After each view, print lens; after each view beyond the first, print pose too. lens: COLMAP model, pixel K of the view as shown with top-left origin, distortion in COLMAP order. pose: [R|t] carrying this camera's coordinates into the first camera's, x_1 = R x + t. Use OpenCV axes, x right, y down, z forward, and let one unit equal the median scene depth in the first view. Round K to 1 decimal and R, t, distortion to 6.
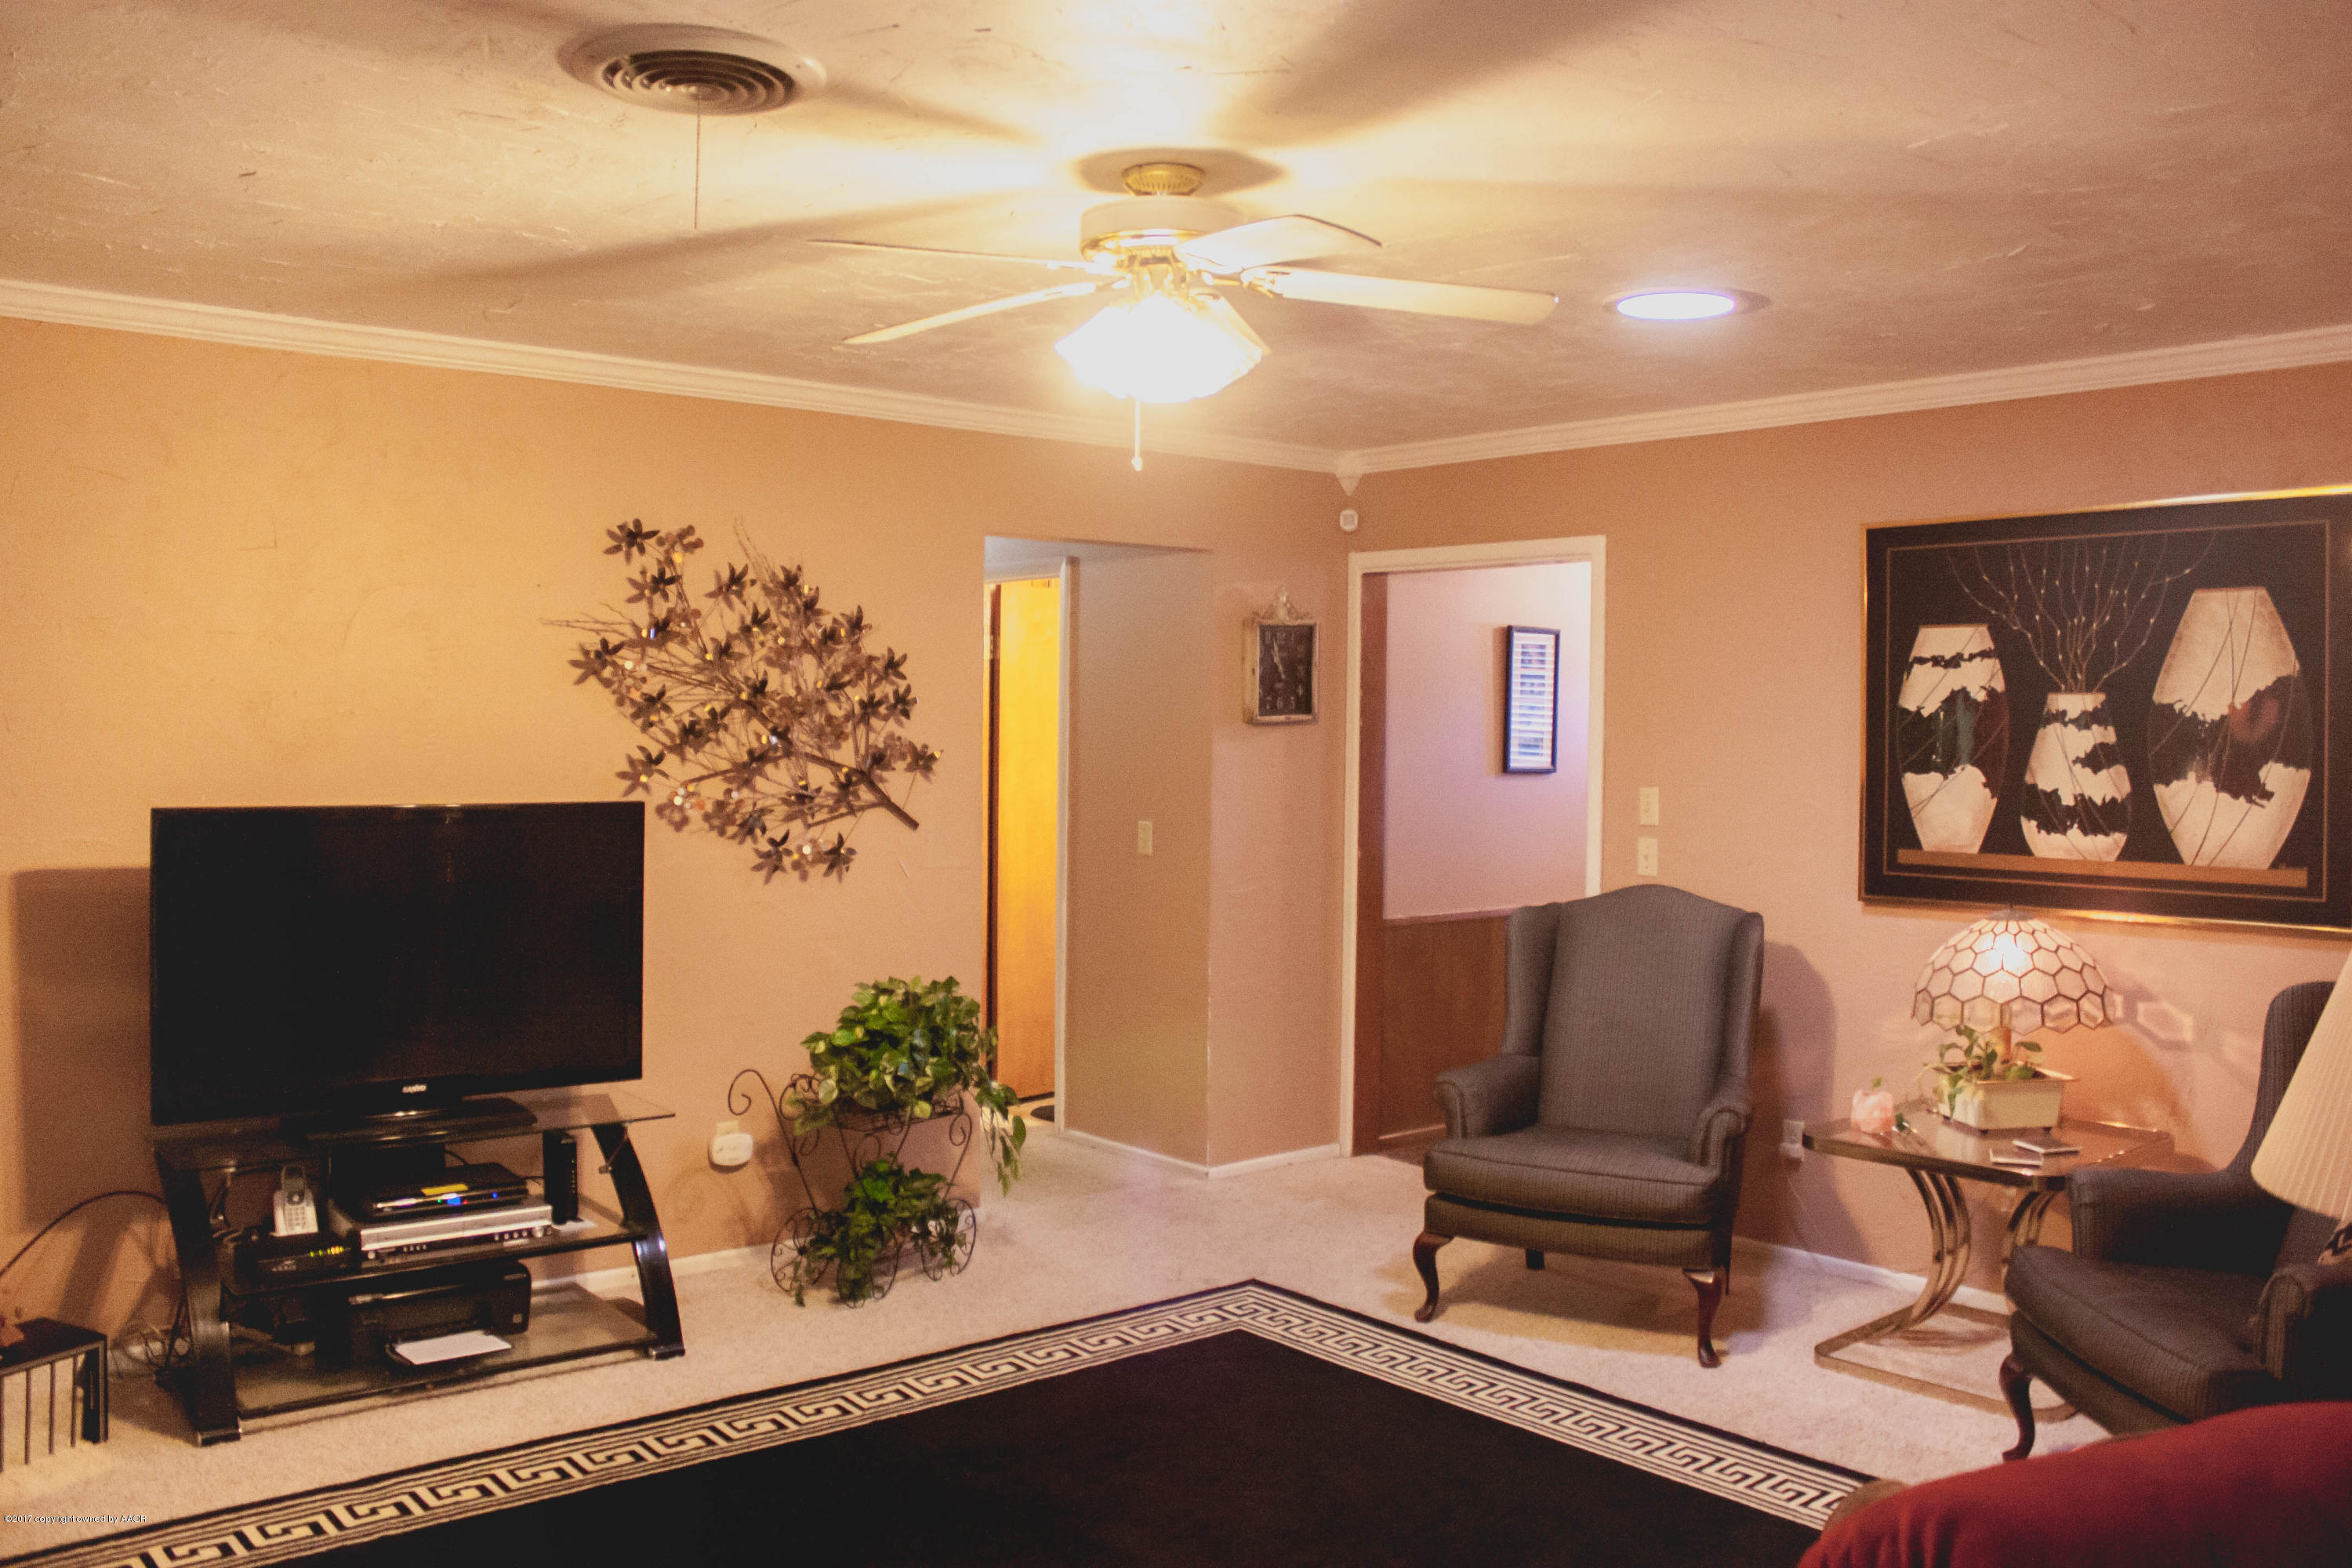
lens RADIAL K [[2084.1, 0, 1187.3], [0, 2084.1, 786.7], [0, 0, 1]] dist [-0.051222, 0.004629]
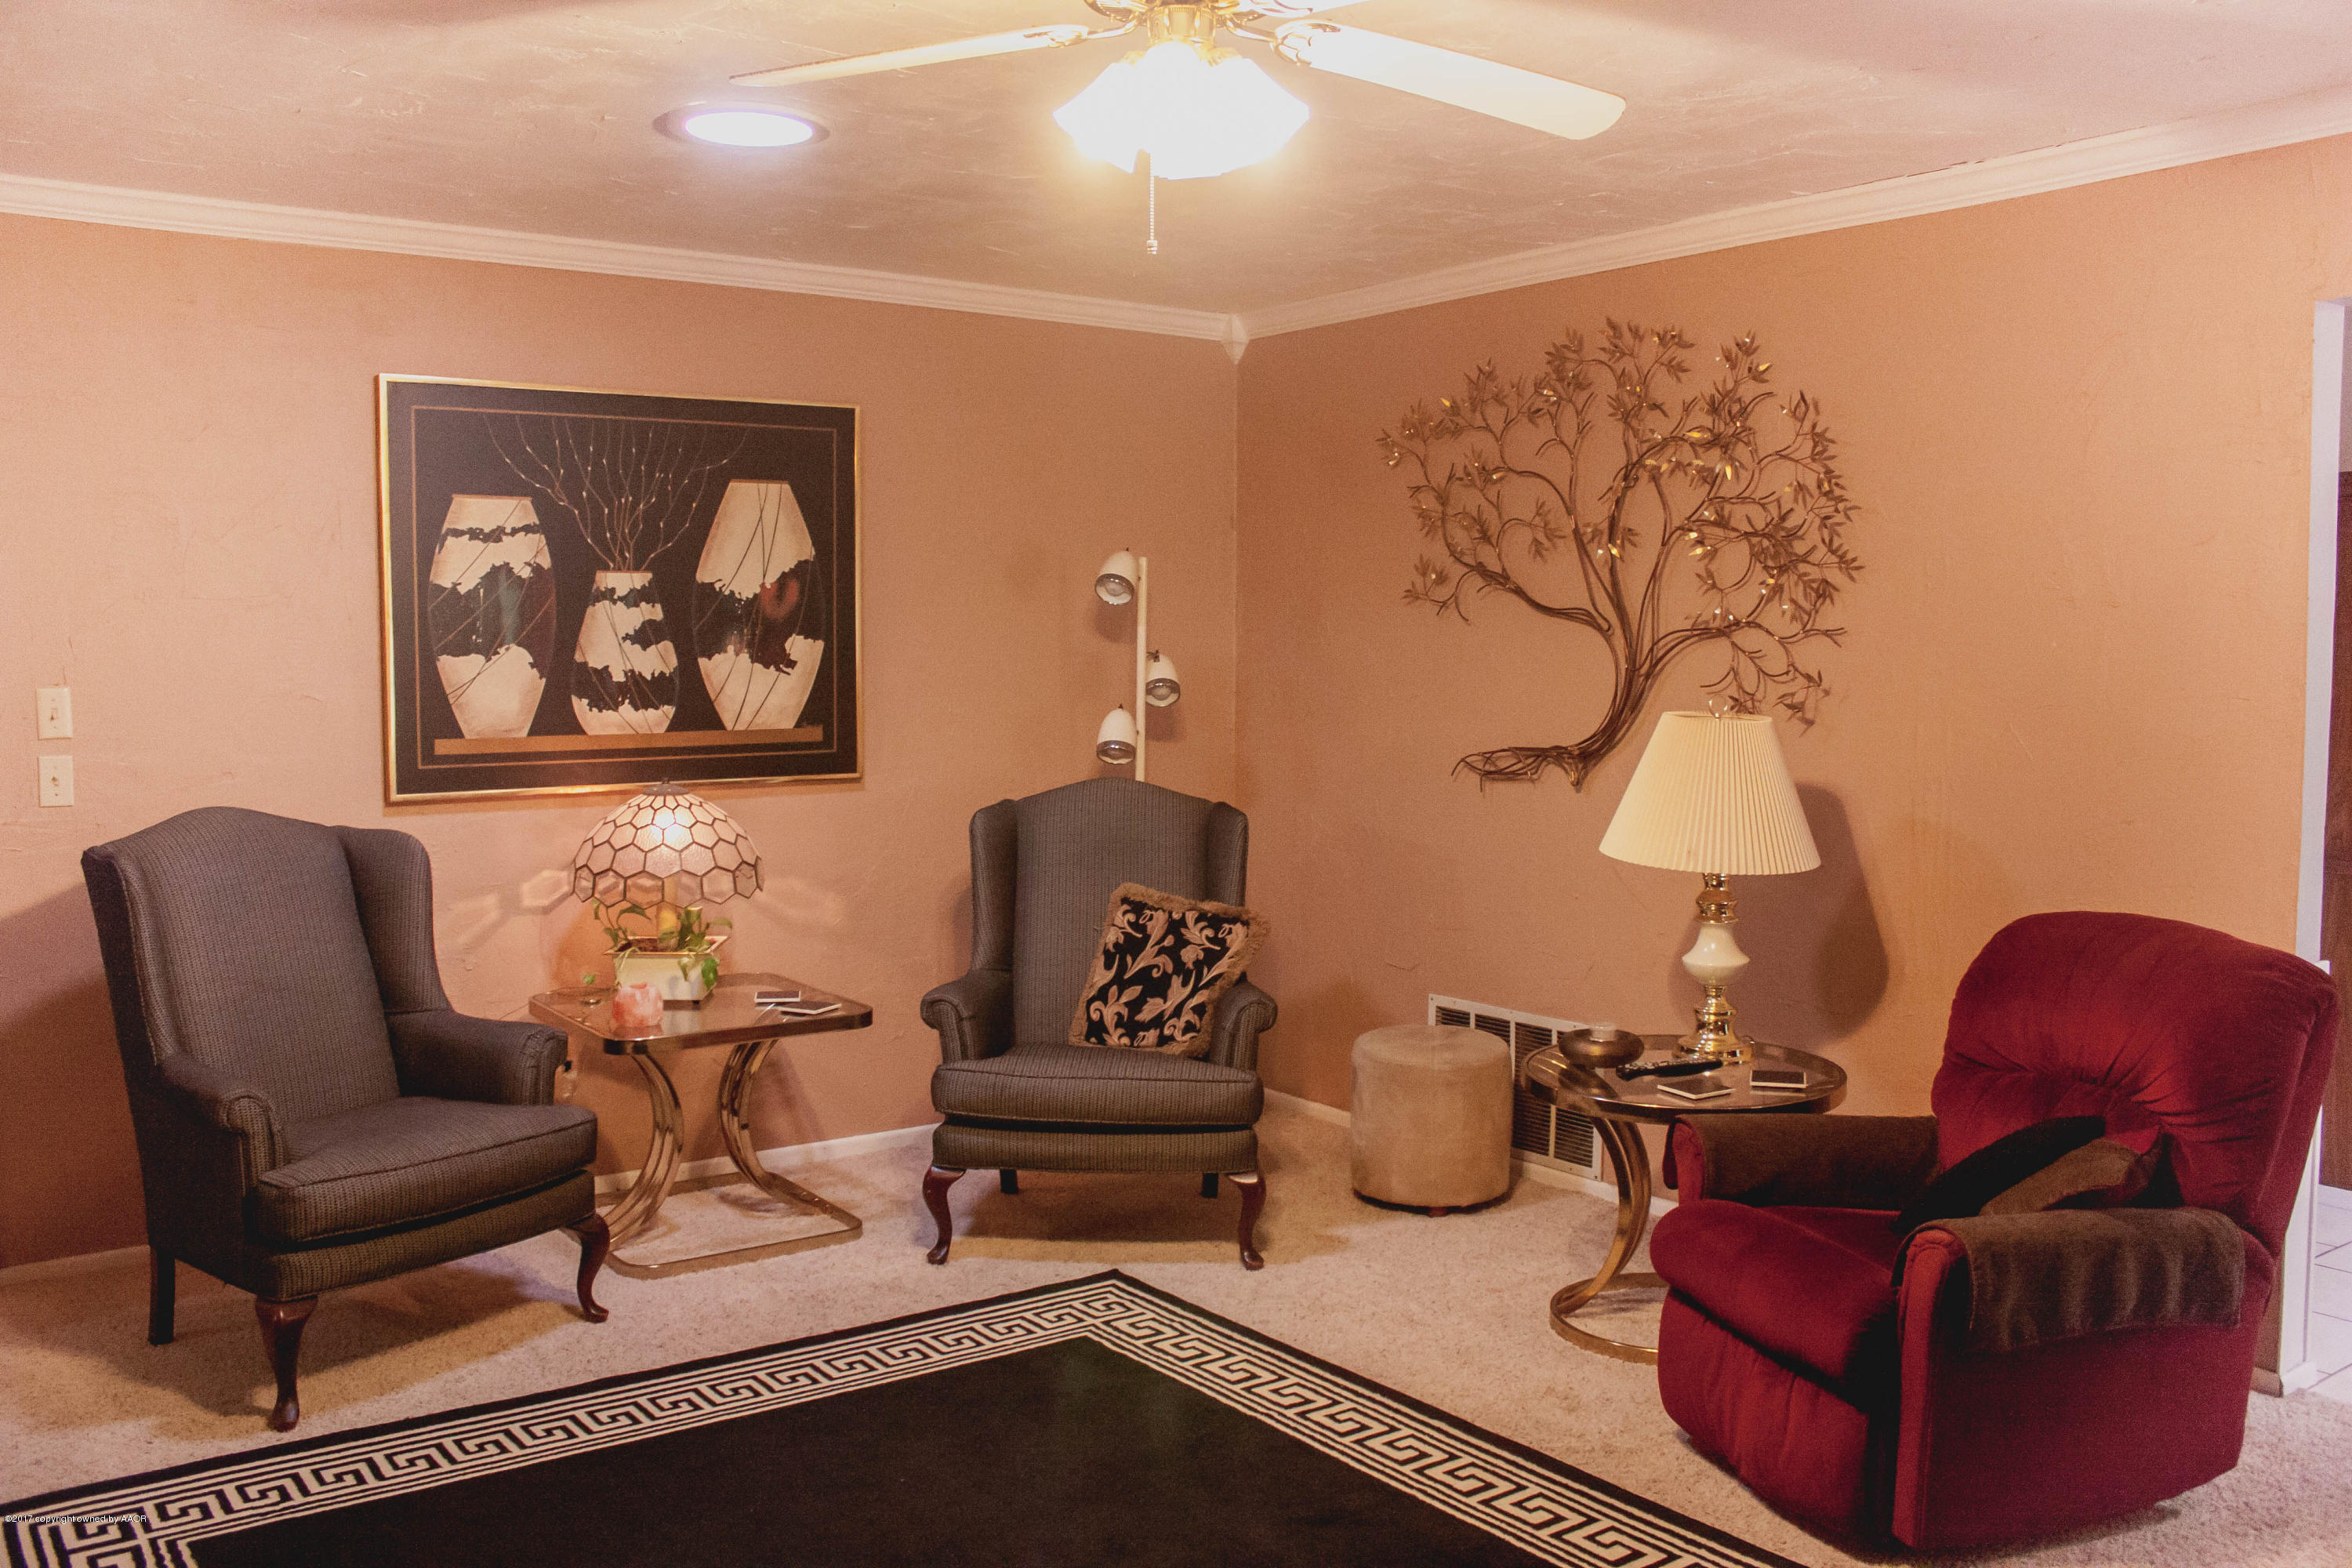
lens RADIAL K [[2084.1, 0, 1186.0], [0, 2084.1, 782.7], [0, 0, 1]] dist [-0.051222, 0.004629]
pose [[0.062035, -0.082182, 0.994685, -0.579706], [0.028865, 0.996335, 0.080518, -0.015758], [-0.997656, 0.023717, 0.064180, 0.655943]]
